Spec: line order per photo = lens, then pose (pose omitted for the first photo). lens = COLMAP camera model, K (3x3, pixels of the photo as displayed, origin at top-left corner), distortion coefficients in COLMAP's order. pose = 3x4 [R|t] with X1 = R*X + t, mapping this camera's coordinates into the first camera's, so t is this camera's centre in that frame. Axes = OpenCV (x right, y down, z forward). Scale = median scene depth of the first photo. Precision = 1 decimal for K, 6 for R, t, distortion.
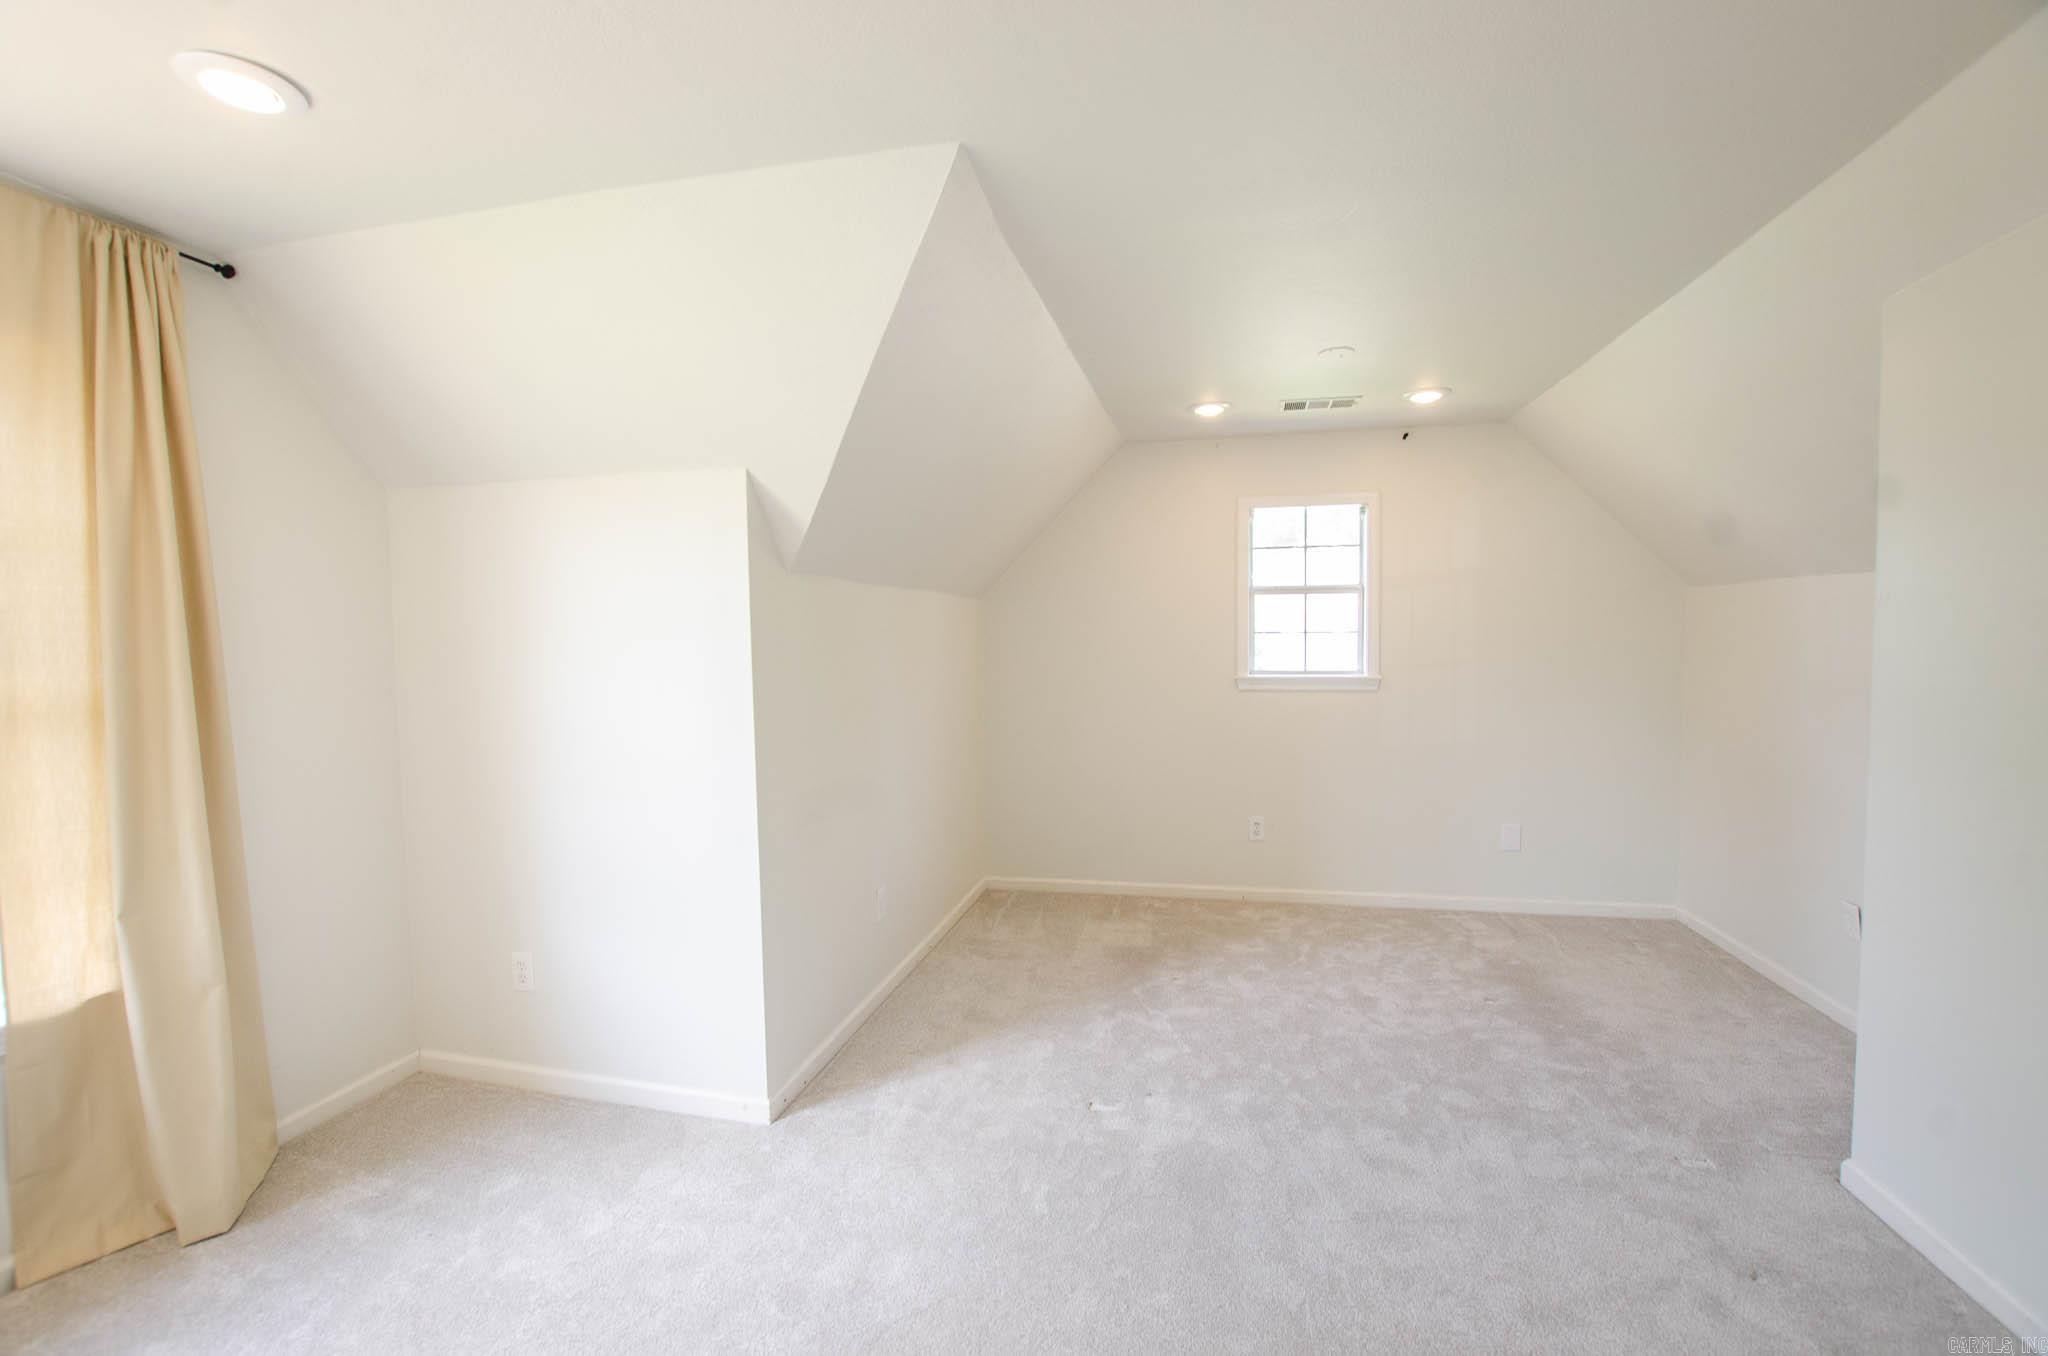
lens RADIAL K [[900.1, 0, 1029.2], [0, 900.1, 685.4], [0, 0, 1]] dist [-0.035422, 0.005571]
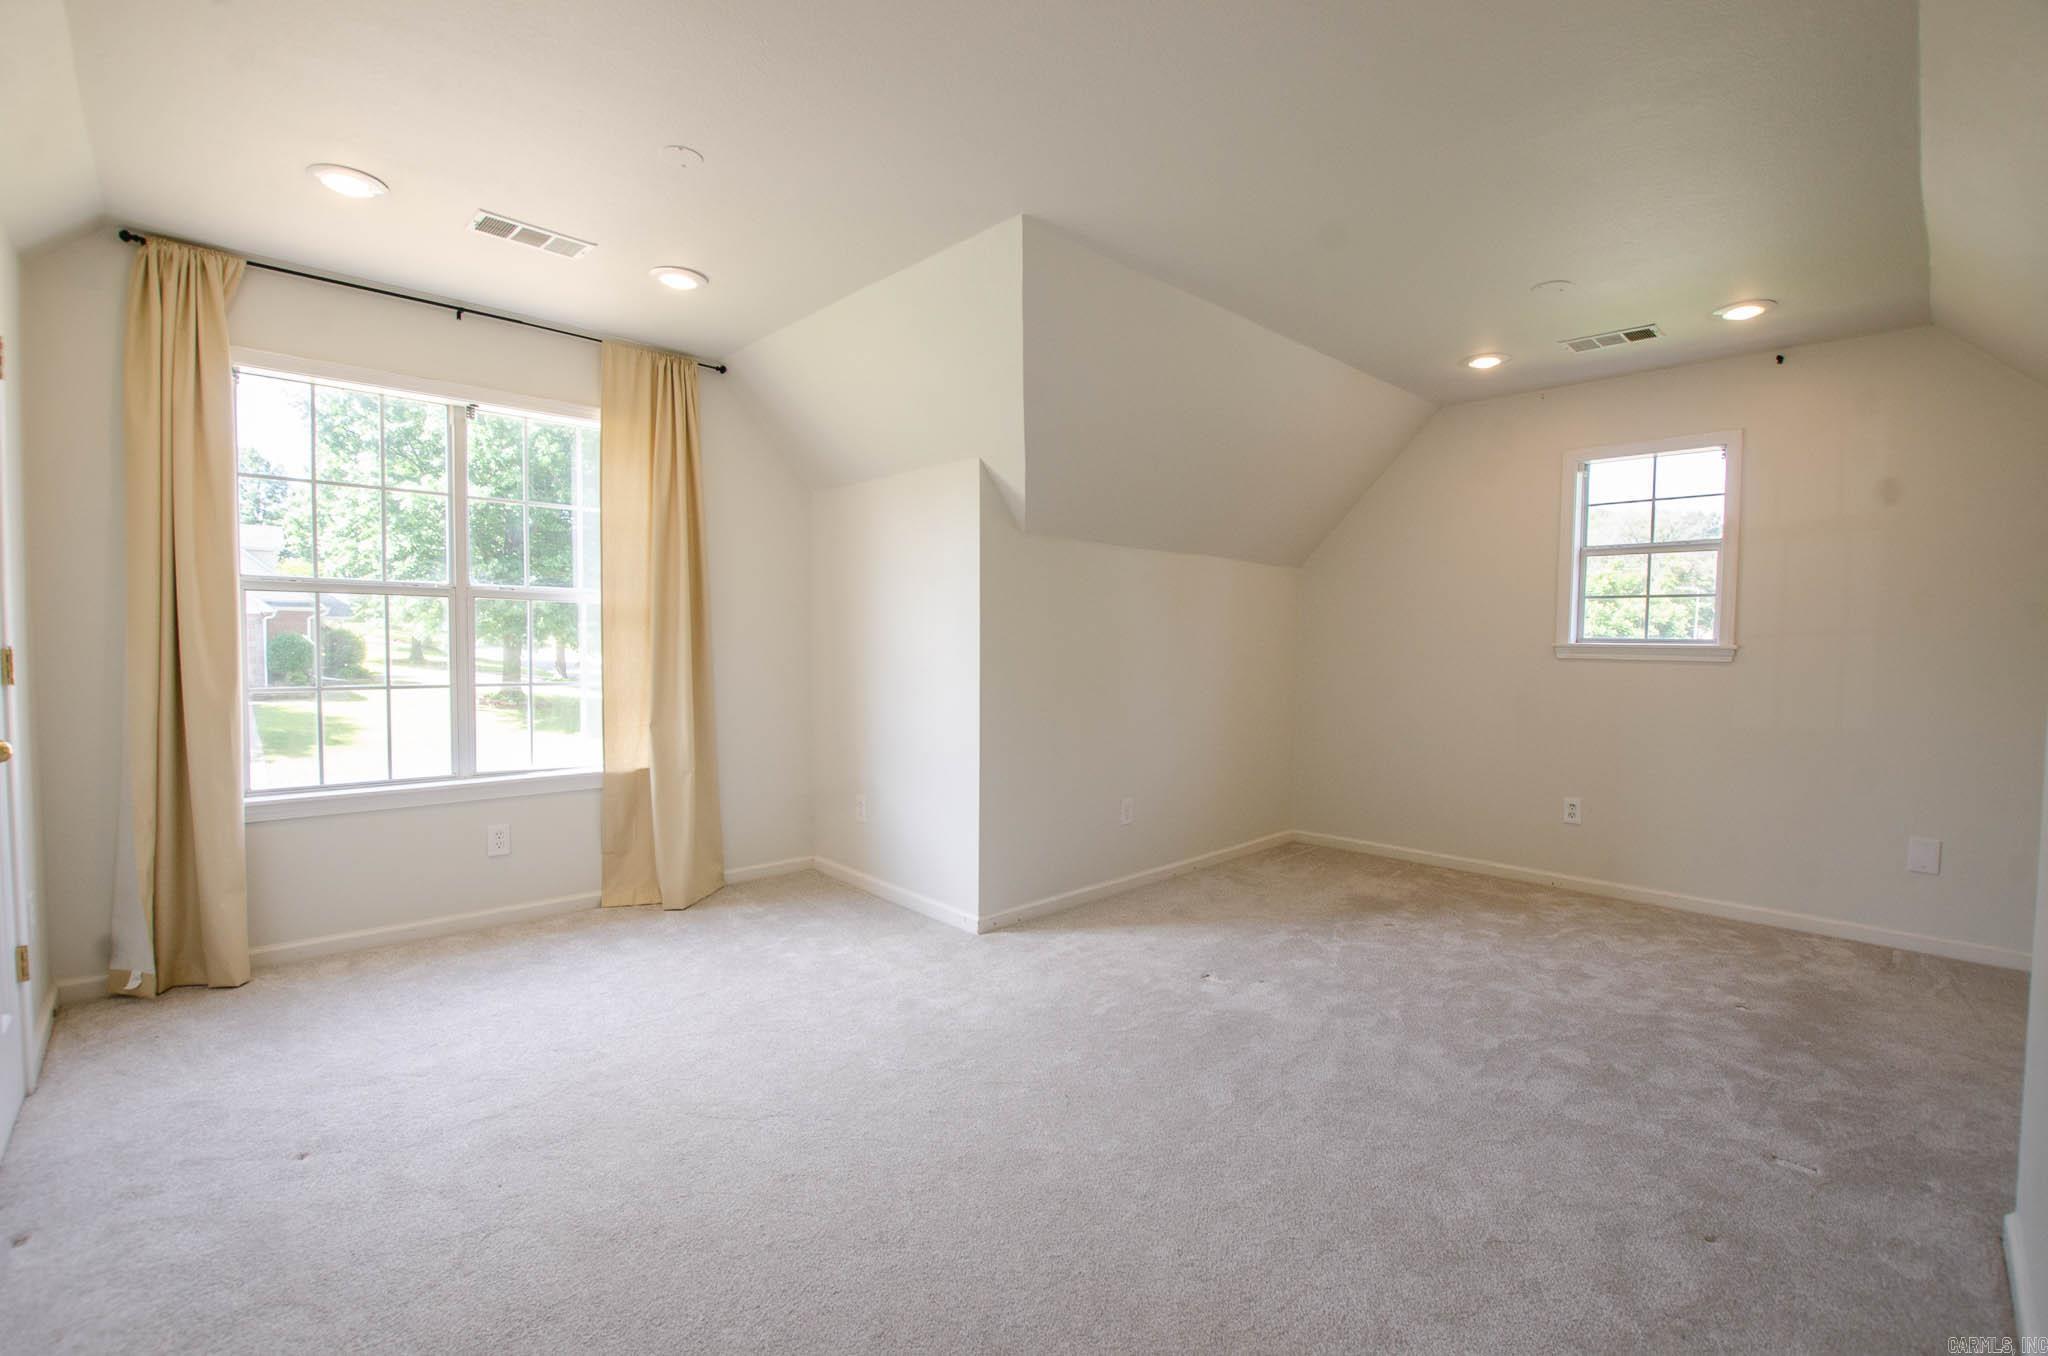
lens RADIAL K [[900.1, 0, 1021.5], [0, 900.1, 684.3], [0, 0, 1]] dist [-0.035422, 0.005571]
pose [[0.833014, 0.046631, -0.551283, 0.431047], [-0.048496, 0.998761, 0.011202, 0.074464], [0.551122, 0.017404, 0.834243, -0.105590]]
